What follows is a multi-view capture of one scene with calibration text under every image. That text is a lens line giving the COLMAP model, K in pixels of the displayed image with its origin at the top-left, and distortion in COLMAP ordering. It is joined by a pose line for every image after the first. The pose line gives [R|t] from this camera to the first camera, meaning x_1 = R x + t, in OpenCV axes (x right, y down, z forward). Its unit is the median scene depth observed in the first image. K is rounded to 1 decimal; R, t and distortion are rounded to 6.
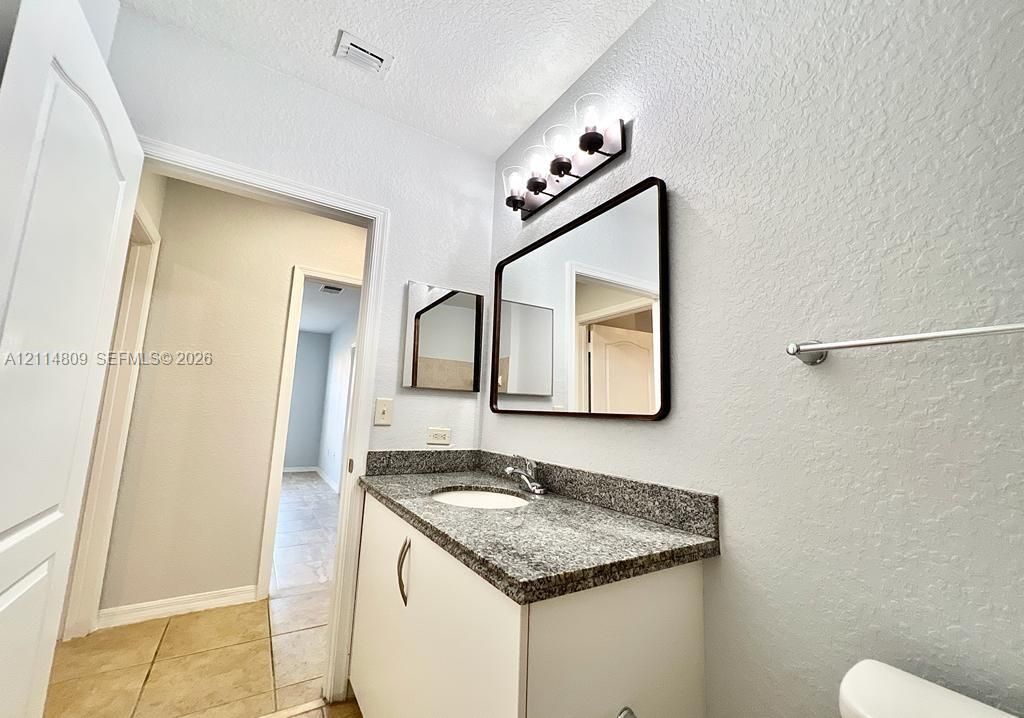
lens RADIAL K [[398.1, 0, 512.0], [0, 398.1, 359.0], [0, 0, 1]] dist [-0.000118, 0.000000]
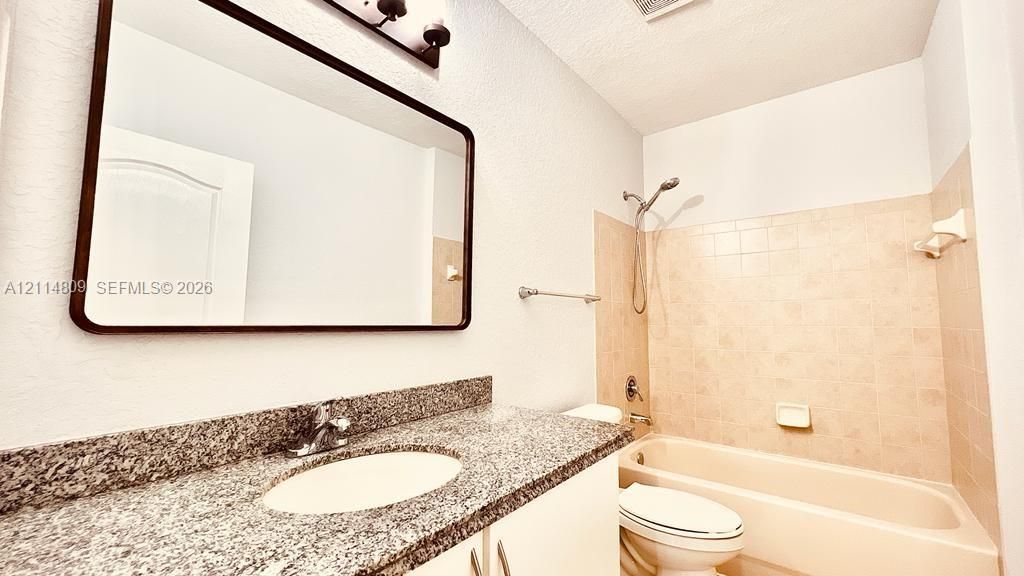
lens RADIAL K [[409.1, 0, 512.0], [0, 409.1, 288.0], [0, 0, 1]] dist [0.000007, 0.000230]
pose [[-0.311929, 0.035591, 0.949439, -0.851874], [-0.148050, 0.985271, -0.085574, 0.109388], [-0.938500, -0.167257, -0.302065, 1.197723]]
